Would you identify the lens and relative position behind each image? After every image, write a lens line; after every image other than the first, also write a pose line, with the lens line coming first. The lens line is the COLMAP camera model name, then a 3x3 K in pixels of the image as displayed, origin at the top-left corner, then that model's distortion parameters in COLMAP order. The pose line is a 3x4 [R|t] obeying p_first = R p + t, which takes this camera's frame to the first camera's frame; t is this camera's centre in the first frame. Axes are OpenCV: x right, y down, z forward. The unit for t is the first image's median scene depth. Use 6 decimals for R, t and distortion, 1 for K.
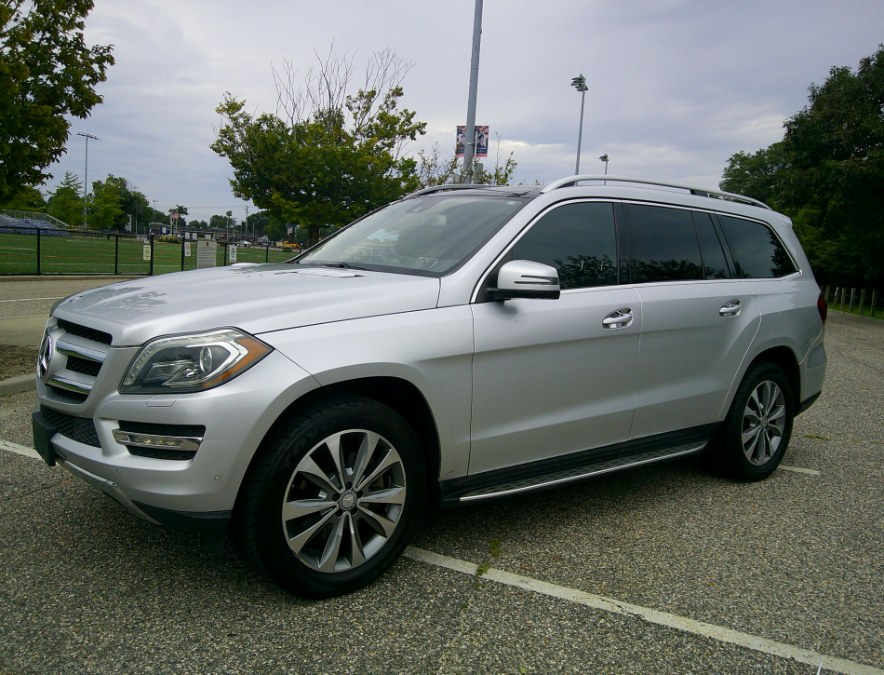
lens RADIAL K [[677.7, 0, 451.1], [0, 677.7, 333.4], [0, 0, 1]] dist [0.067497, -0.132289]
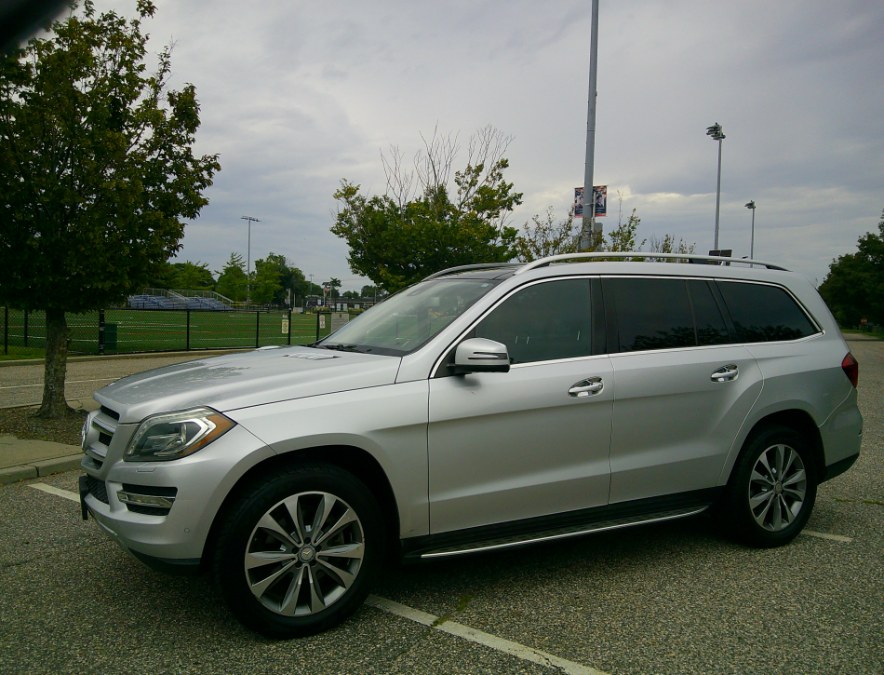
lens RADIAL K [[695.0, 0, 481.4], [0, 695.0, 340.6], [0, 0, 1]] dist [0.056036, -0.103947]
pose [[0.982195, -0.035437, -0.184492, 0.290946], [0.021297, 0.996721, -0.078067, -0.013239], [0.186653, 0.072748, 0.979729, -0.107915]]
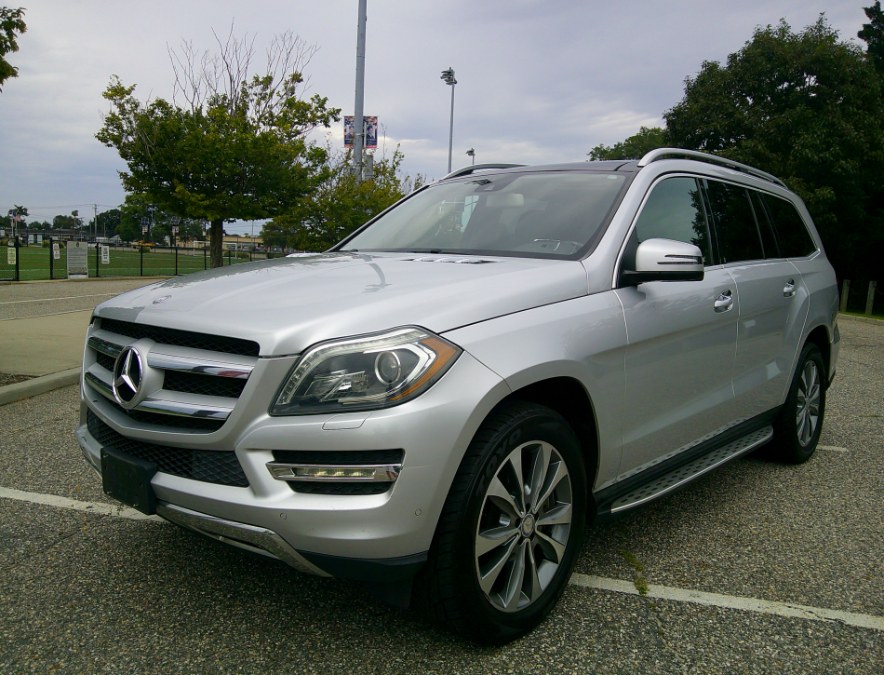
lens RADIAL K [[678.8, 0, 415.3], [0, 678.8, 339.1], [0, 0, 1]] dist [0.022572, -0.040421]
pose [[0.986059, -0.046504, 0.159768, -0.321742], [0.044342, 0.998870, 0.017078, -0.004515], [-0.160382, -0.009755, 0.987007, 0.149643]]
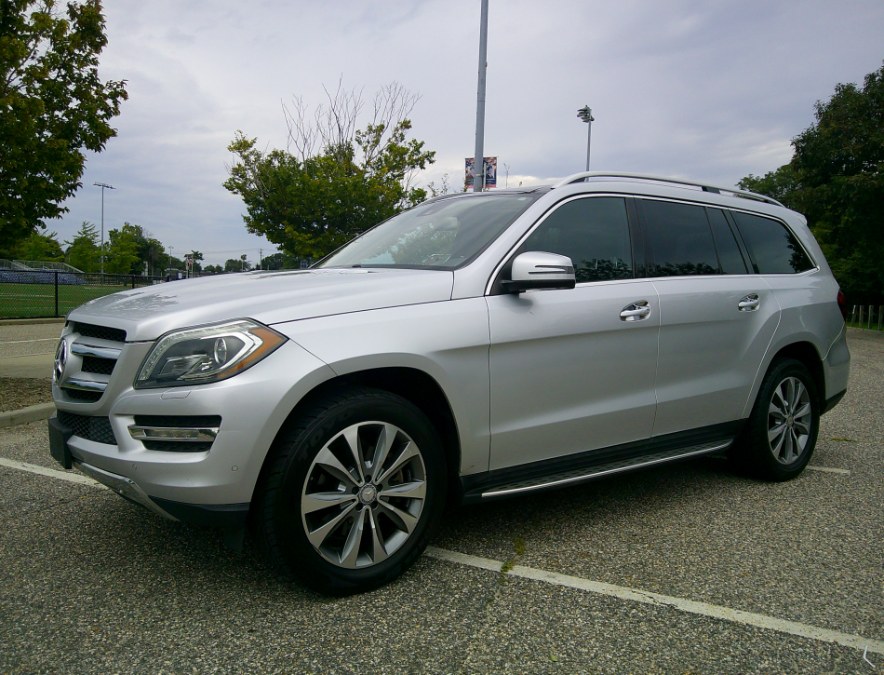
lens RADIAL K [[677.1, 0, 453.0], [0, 677.1, 341.4], [0, 0, 1]] dist [0.081283, -0.167164]
pose [[0.999212, -0.035015, -0.018683, -0.002074], [0.034162, 0.998440, -0.044162, 0.057116], [0.020200, 0.043489, 0.998850, 0.010847]]
